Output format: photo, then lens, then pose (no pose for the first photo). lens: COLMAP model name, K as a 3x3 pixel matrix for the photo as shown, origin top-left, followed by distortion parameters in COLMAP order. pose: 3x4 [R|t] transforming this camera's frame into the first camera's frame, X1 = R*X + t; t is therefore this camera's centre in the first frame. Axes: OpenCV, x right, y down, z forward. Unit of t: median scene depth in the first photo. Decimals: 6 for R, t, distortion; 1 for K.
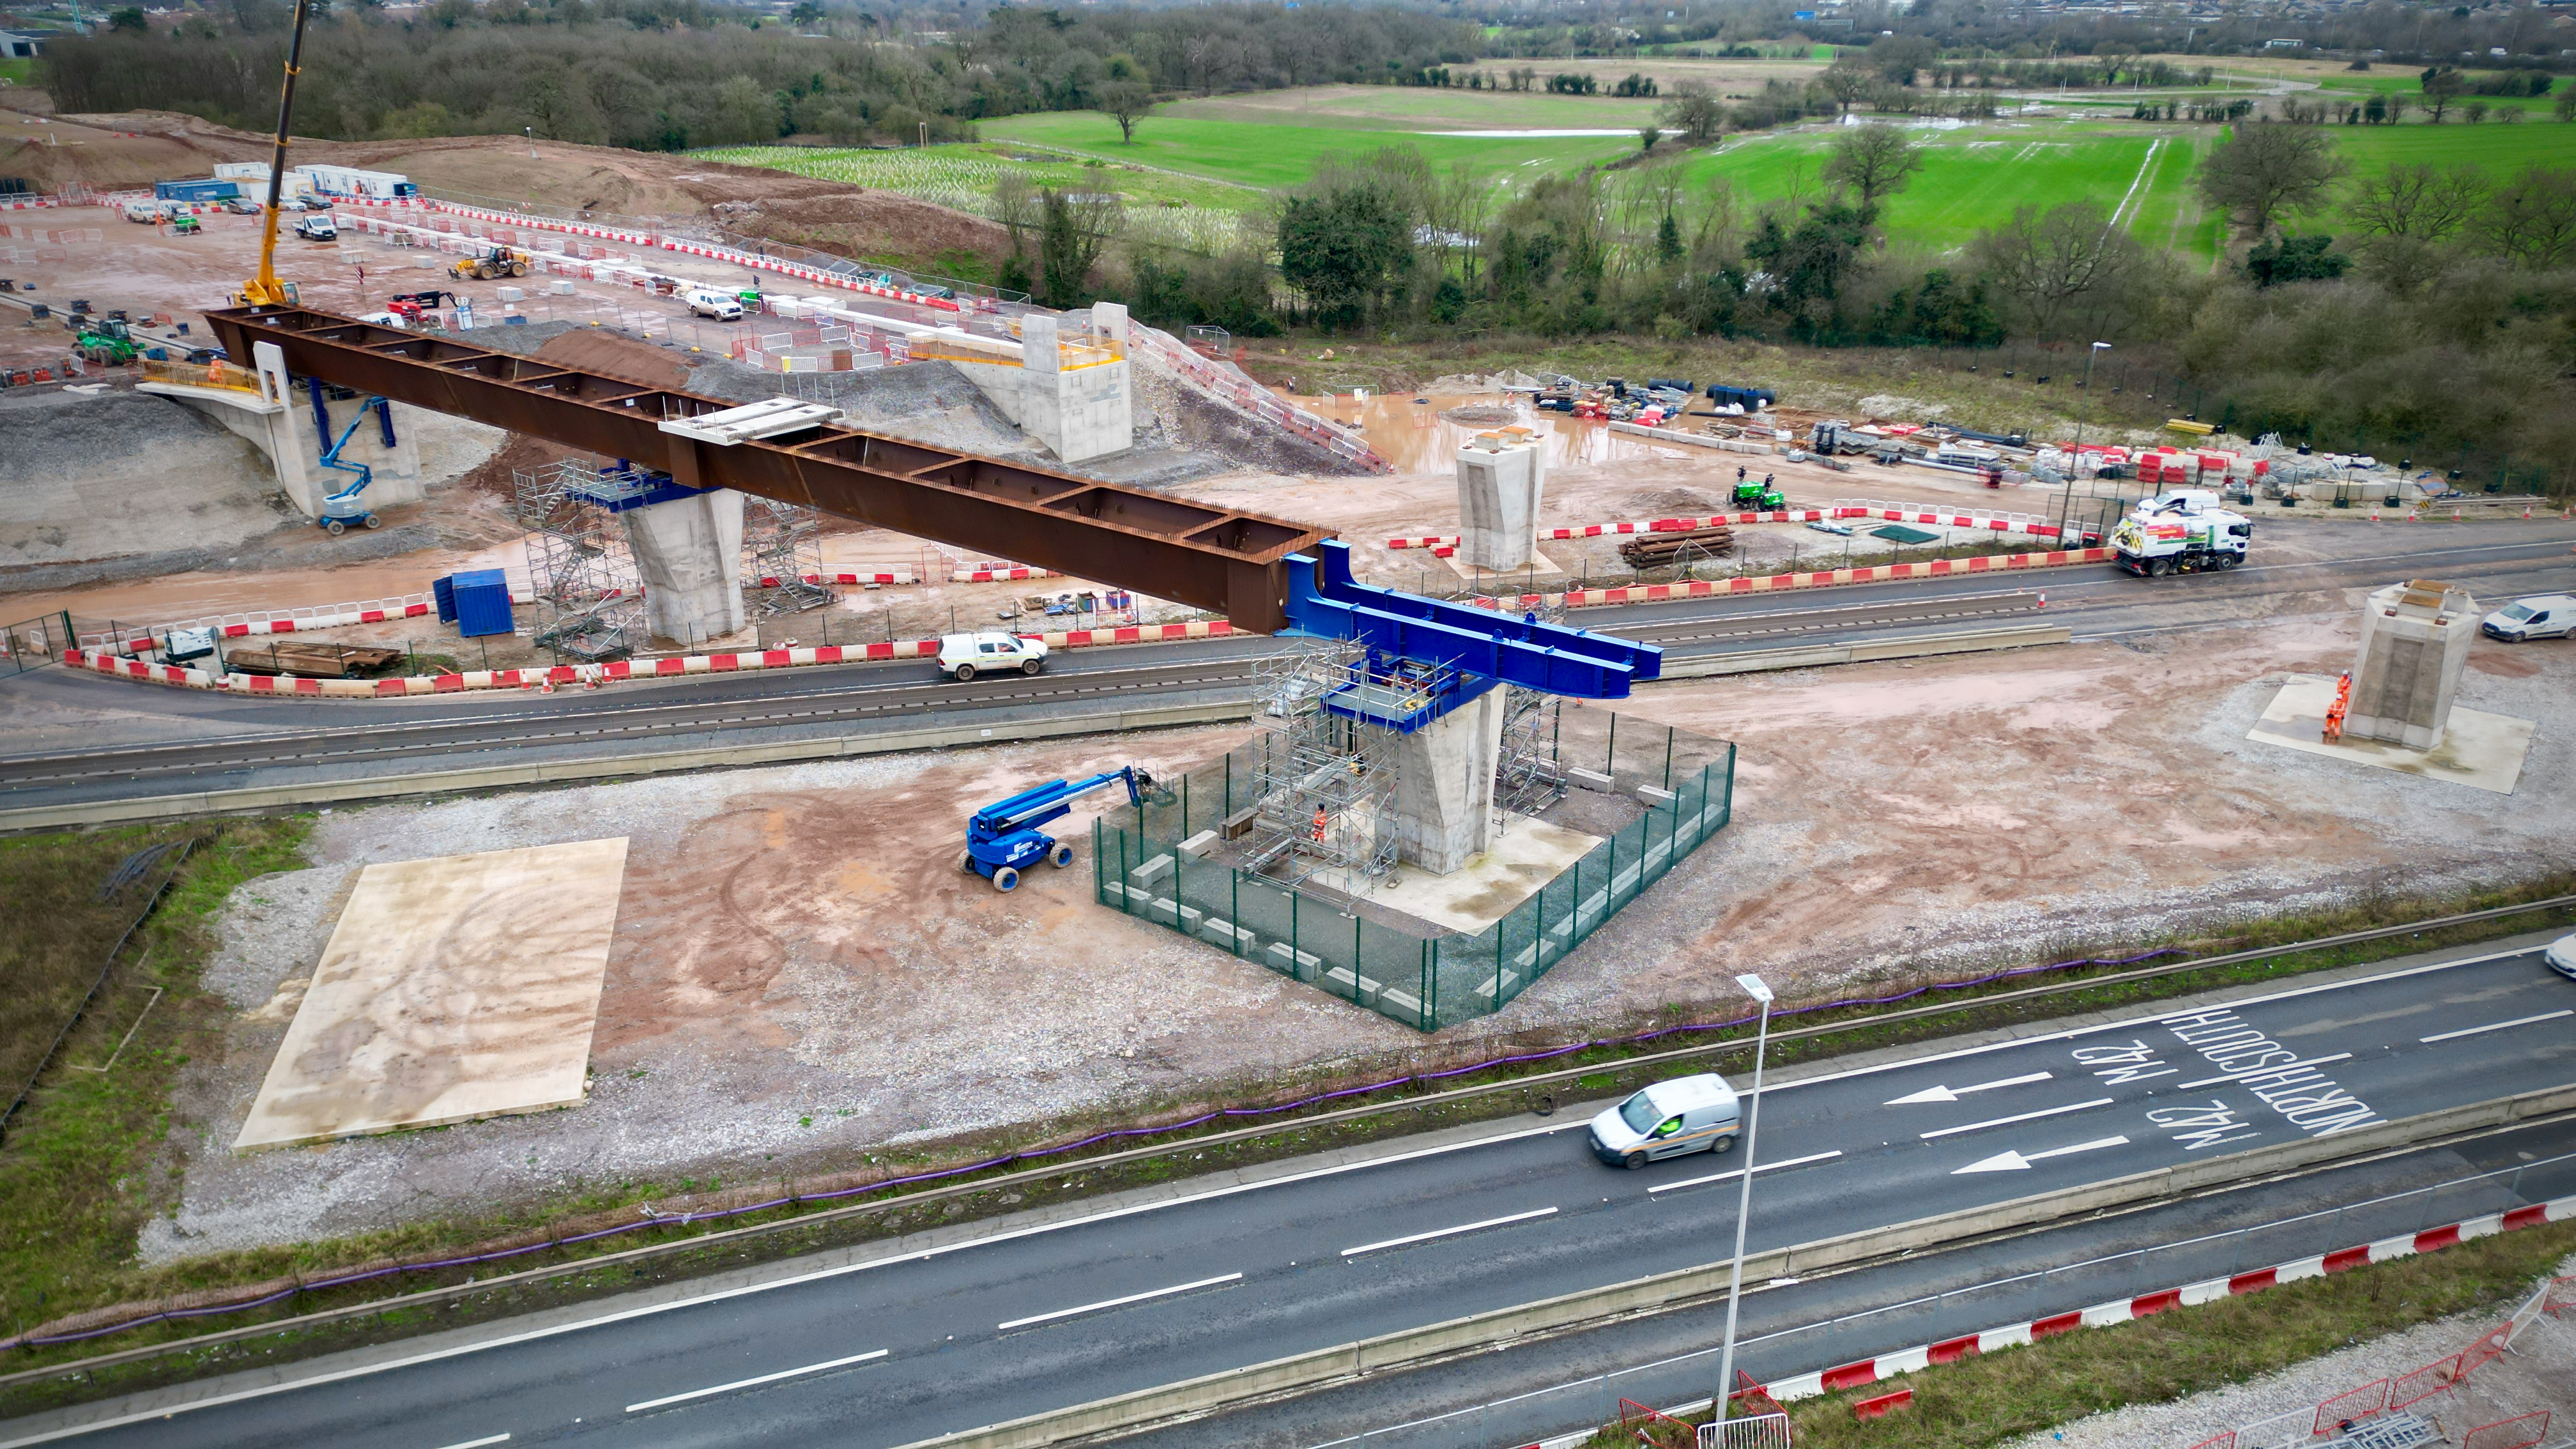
lens RADIAL K [[1832.8, 0, 1288.0], [0, 1832.8, 724.5], [0, 0, 1]] dist [0.112465, -0.100911]
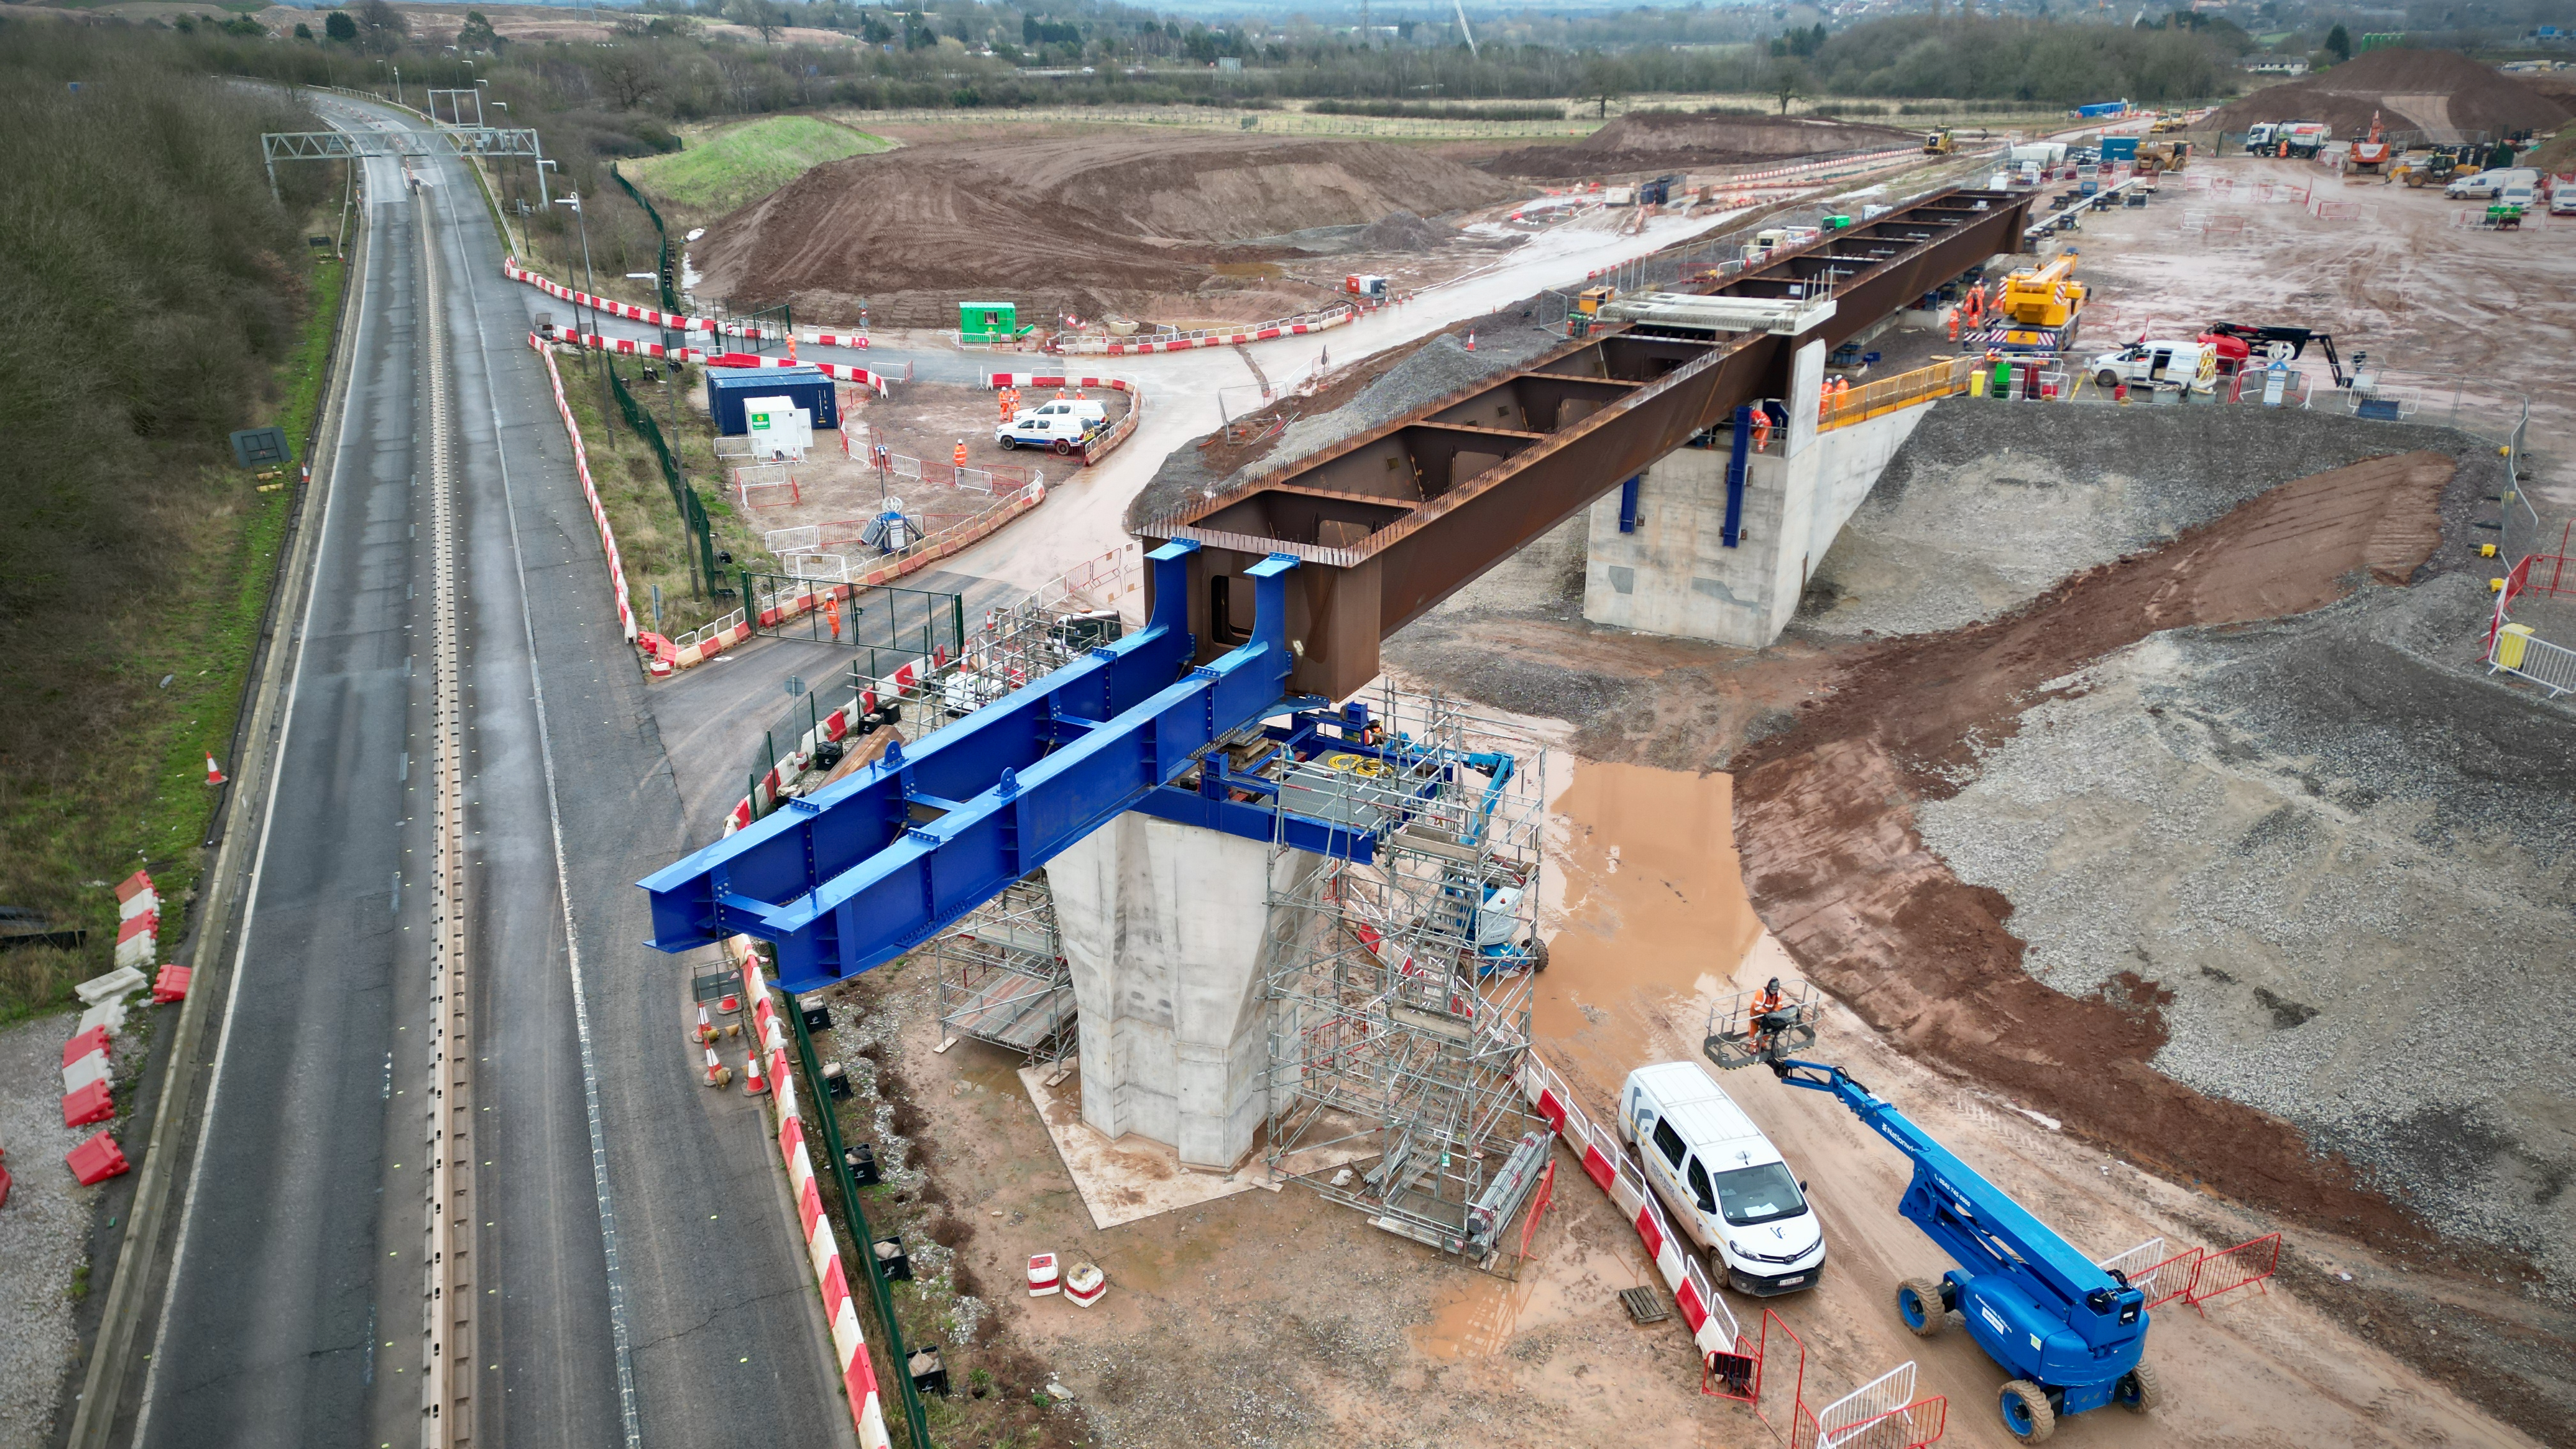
lens RADIAL K [[1792.5, 0, 1288.0], [0, 1792.5, 724.5], [0, 0, 1]] dist [0.080535, -0.085630]
pose [[0.152271, 0.367067, -0.917647, 0.013719], [-0.371009, 0.881802, 0.291165, -0.165535], [0.916060, 0.296119, 0.270458, 0.589666]]
